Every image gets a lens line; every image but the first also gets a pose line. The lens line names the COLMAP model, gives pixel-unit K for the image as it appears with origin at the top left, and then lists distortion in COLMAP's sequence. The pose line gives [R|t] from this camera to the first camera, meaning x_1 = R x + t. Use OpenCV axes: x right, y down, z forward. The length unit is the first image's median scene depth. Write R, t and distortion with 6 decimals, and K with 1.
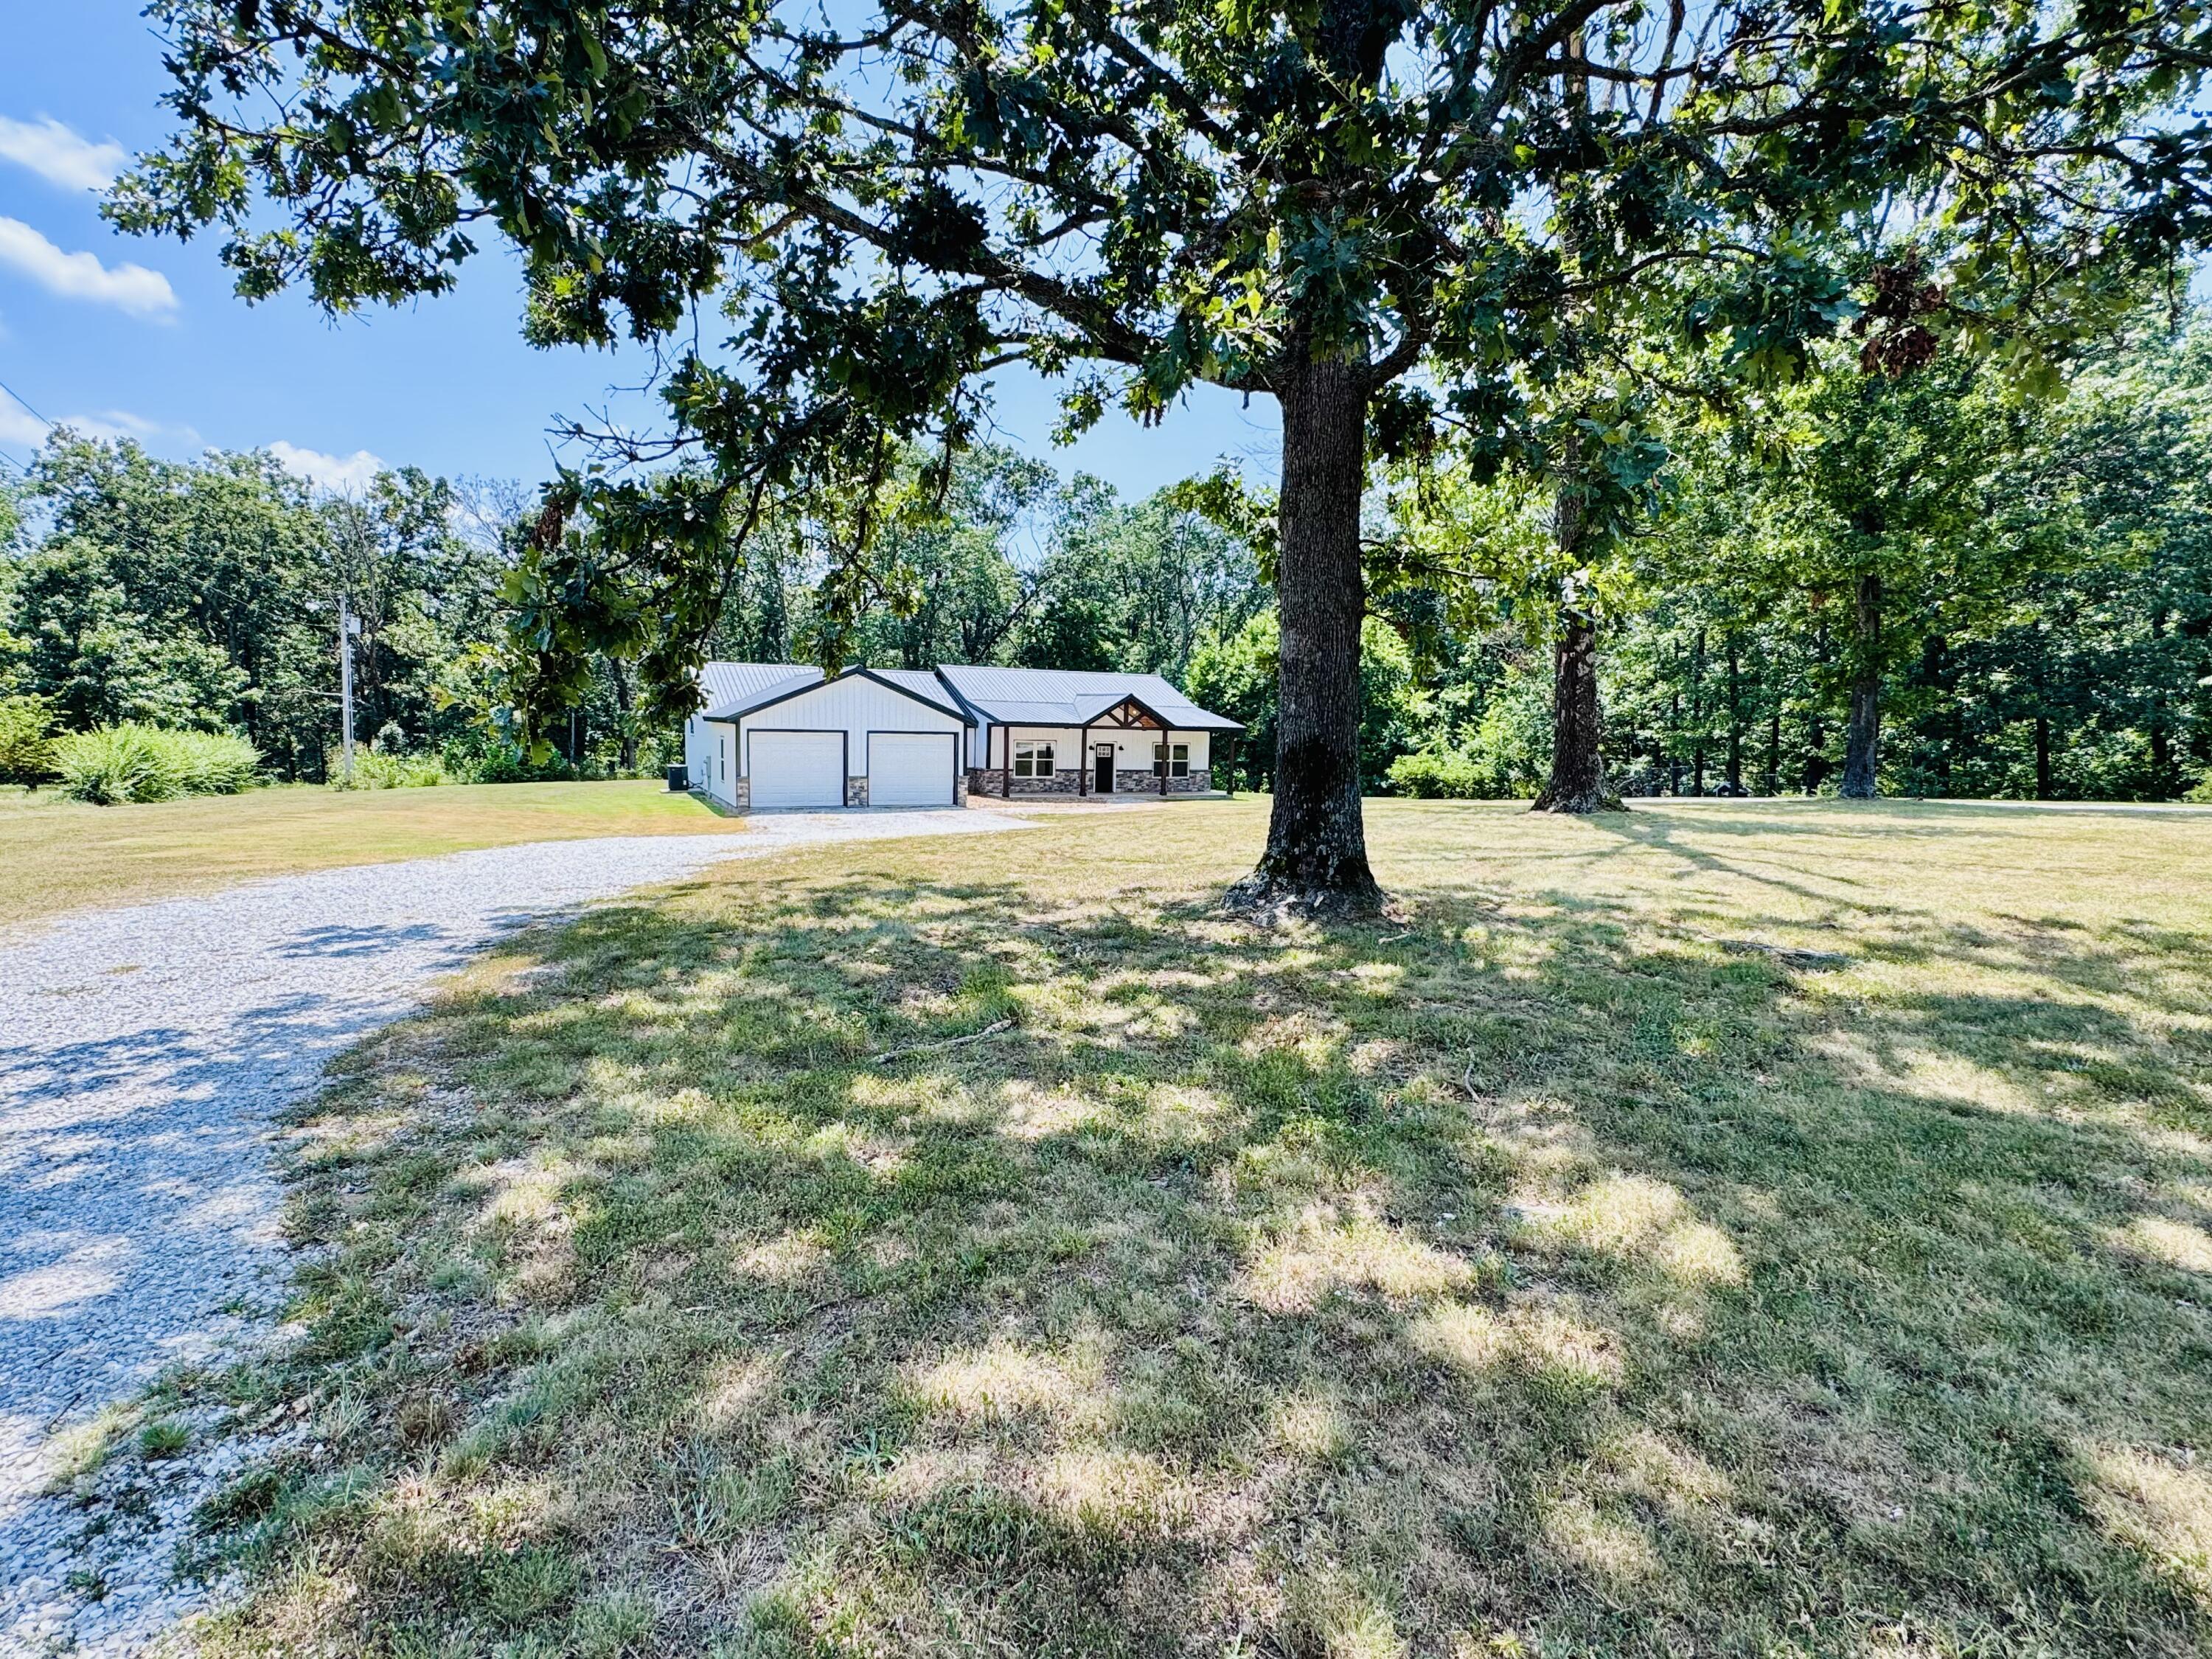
lens RADIAL K [[1087.7, 0, 1106.0], [0, 1087.7, 829.5], [0, 0, 1]] dist [-0.004501, -0.000858]
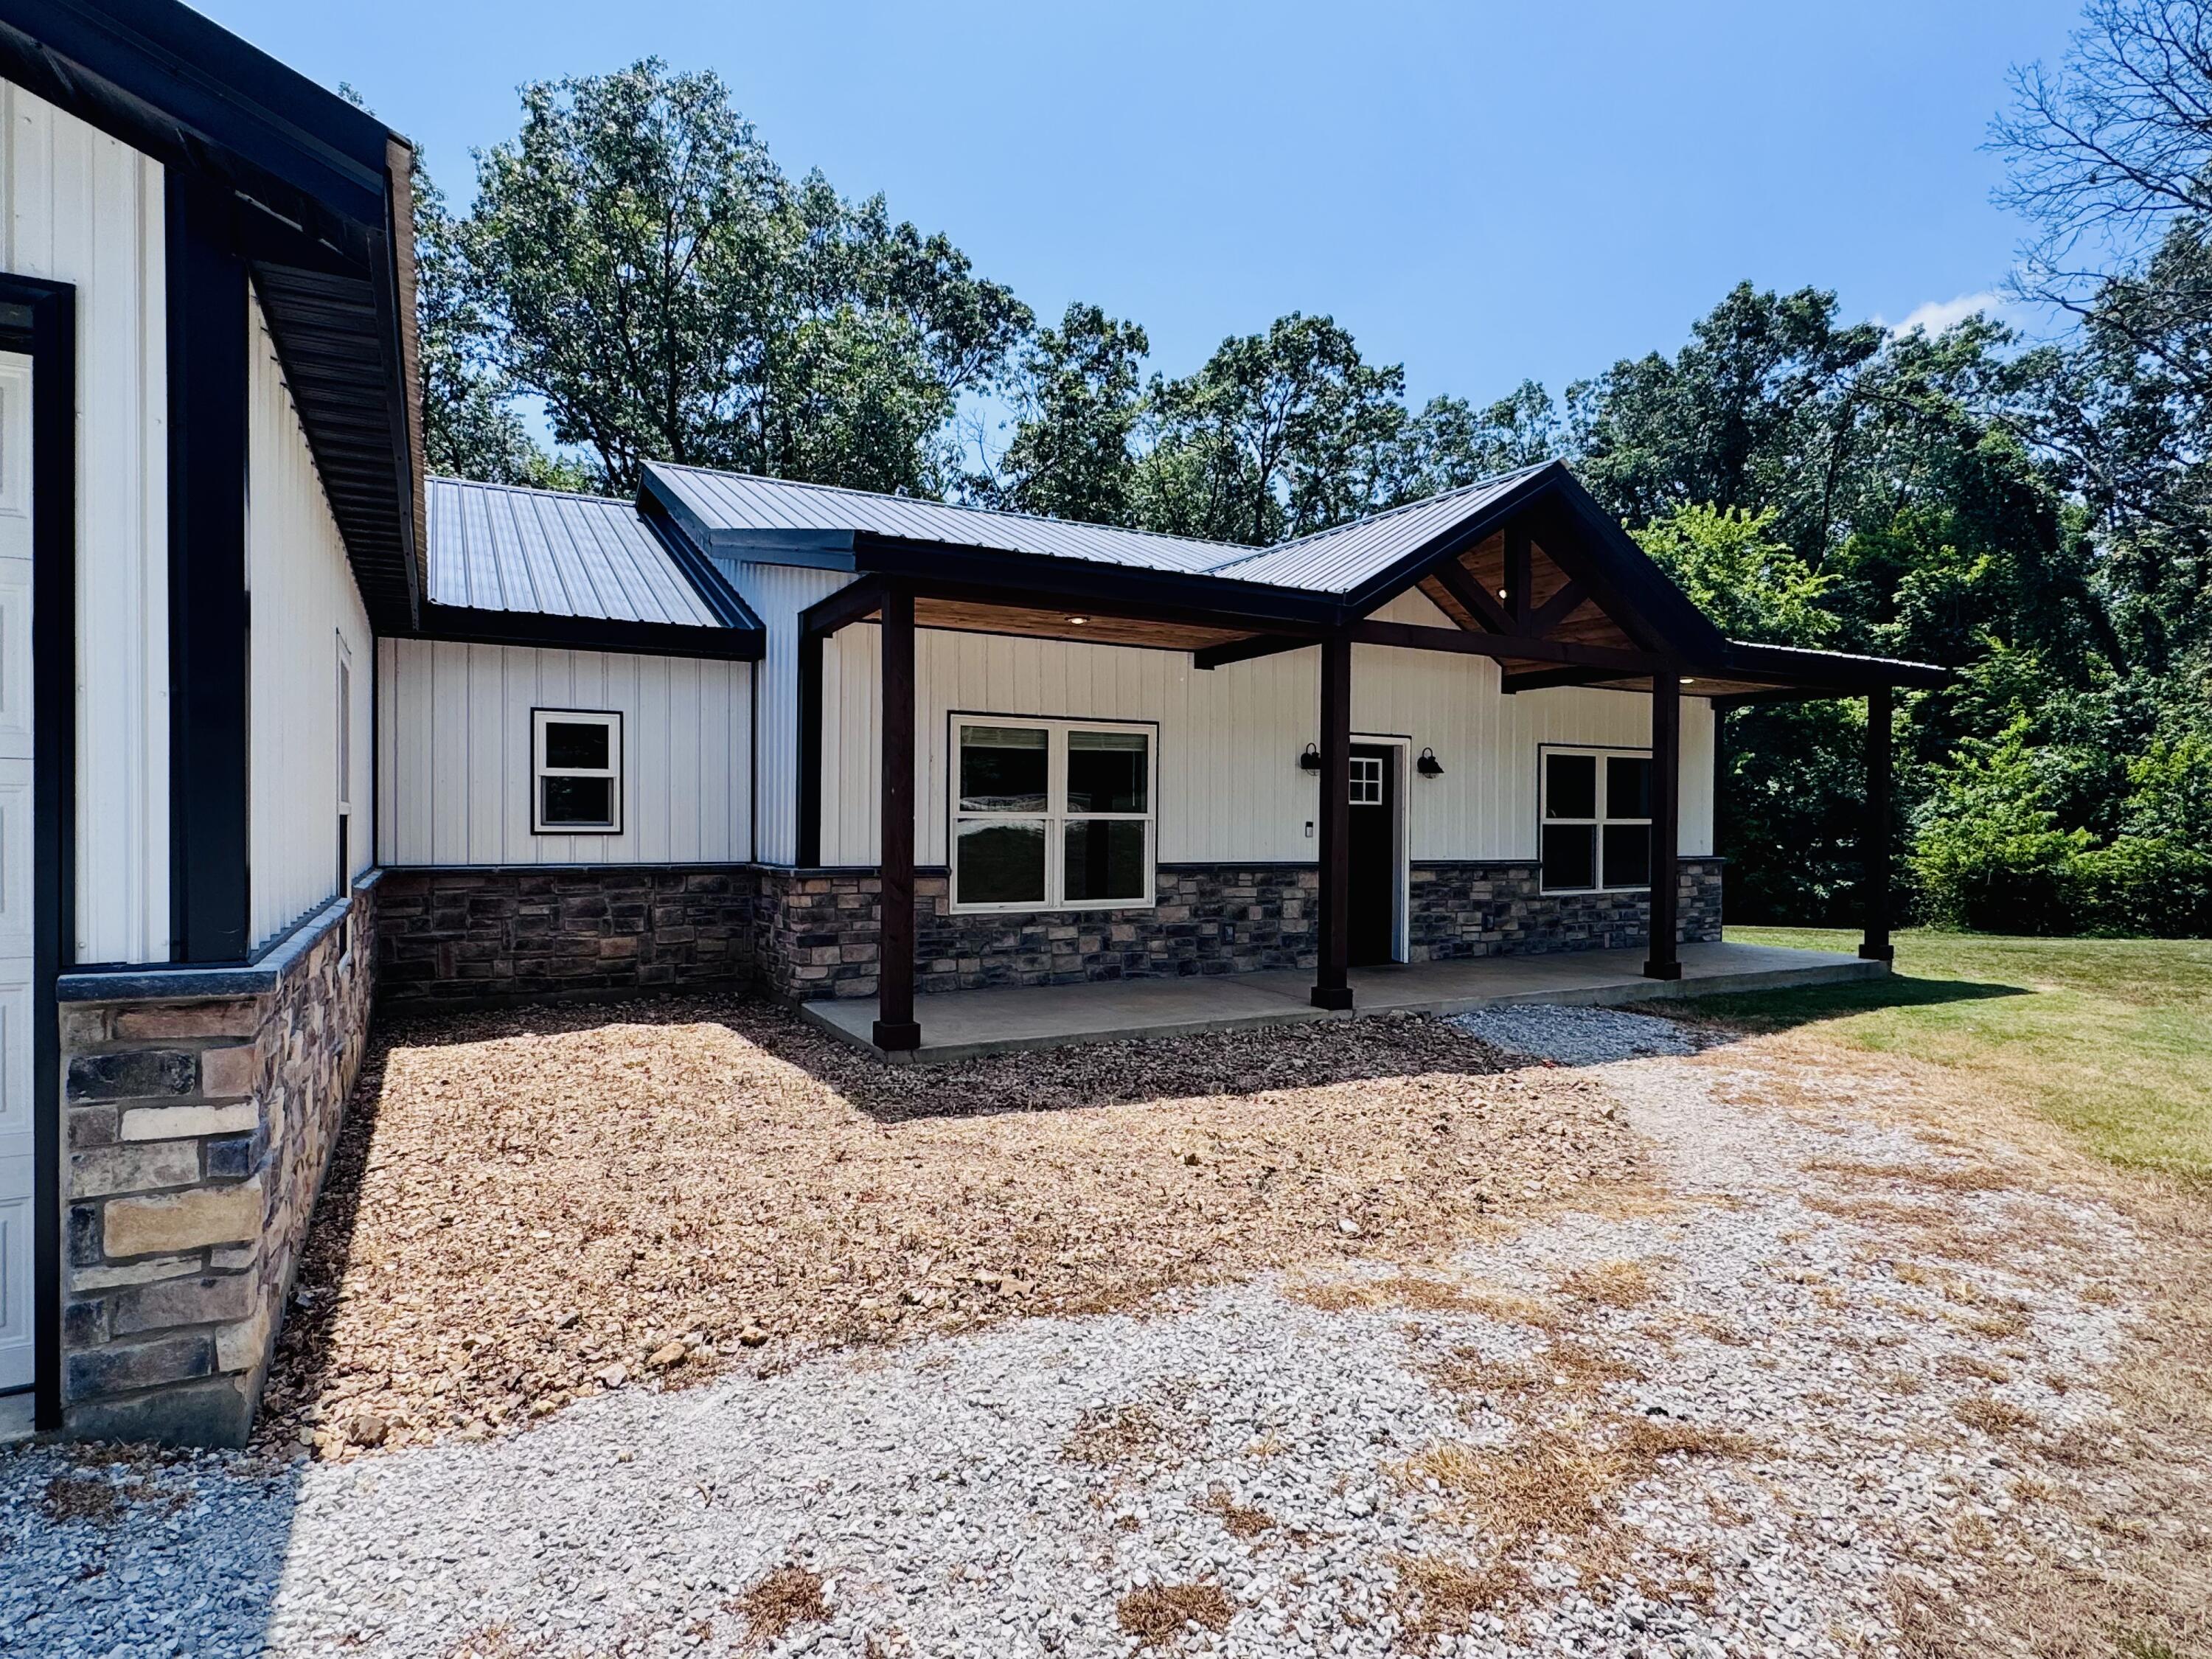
lens RADIAL K [[1215.2, 0, 1106.0], [0, 1215.2, 829.5], [0, 0, 1]] dist [0.102463, -0.000021]
pose [[0.999198, -0.018459, 0.035536, -0.062643], [0.021429, 0.996142, -0.085100, -0.041707], [-0.033828, 0.085793, 0.995739, 0.753124]]
